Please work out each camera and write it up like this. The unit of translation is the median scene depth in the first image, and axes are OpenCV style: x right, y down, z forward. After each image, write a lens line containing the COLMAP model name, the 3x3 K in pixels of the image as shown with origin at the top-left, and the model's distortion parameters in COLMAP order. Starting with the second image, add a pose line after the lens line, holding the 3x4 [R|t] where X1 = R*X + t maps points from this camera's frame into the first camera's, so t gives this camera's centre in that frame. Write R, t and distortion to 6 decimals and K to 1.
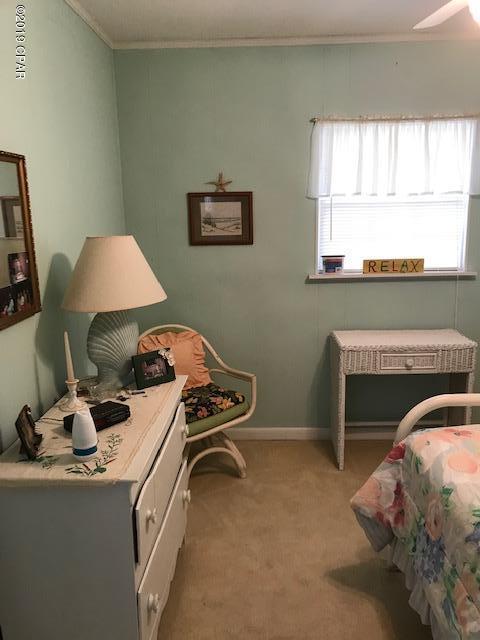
lens RADIAL K [[527.9, 0, 241.8], [0, 527.9, 320.4], [0, 0, 1]] dist [-0.000616, 0.014617]
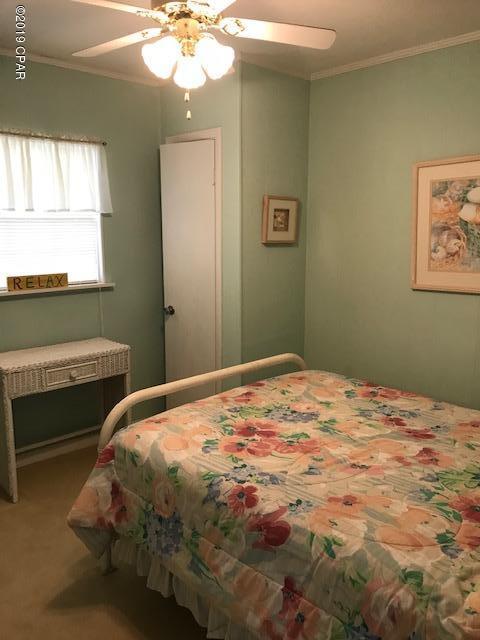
lens RADIAL K [[527.9, 0, 241.5], [0, 527.9, 319.4], [0, 0, 1]] dist [-0.000616, 0.014617]
pose [[0.716310, -0.104891, 0.689853, -0.144583], [0.131382, 0.991229, 0.014294, 0.003074], [-0.685302, 0.080395, 0.723808, 0.029200]]
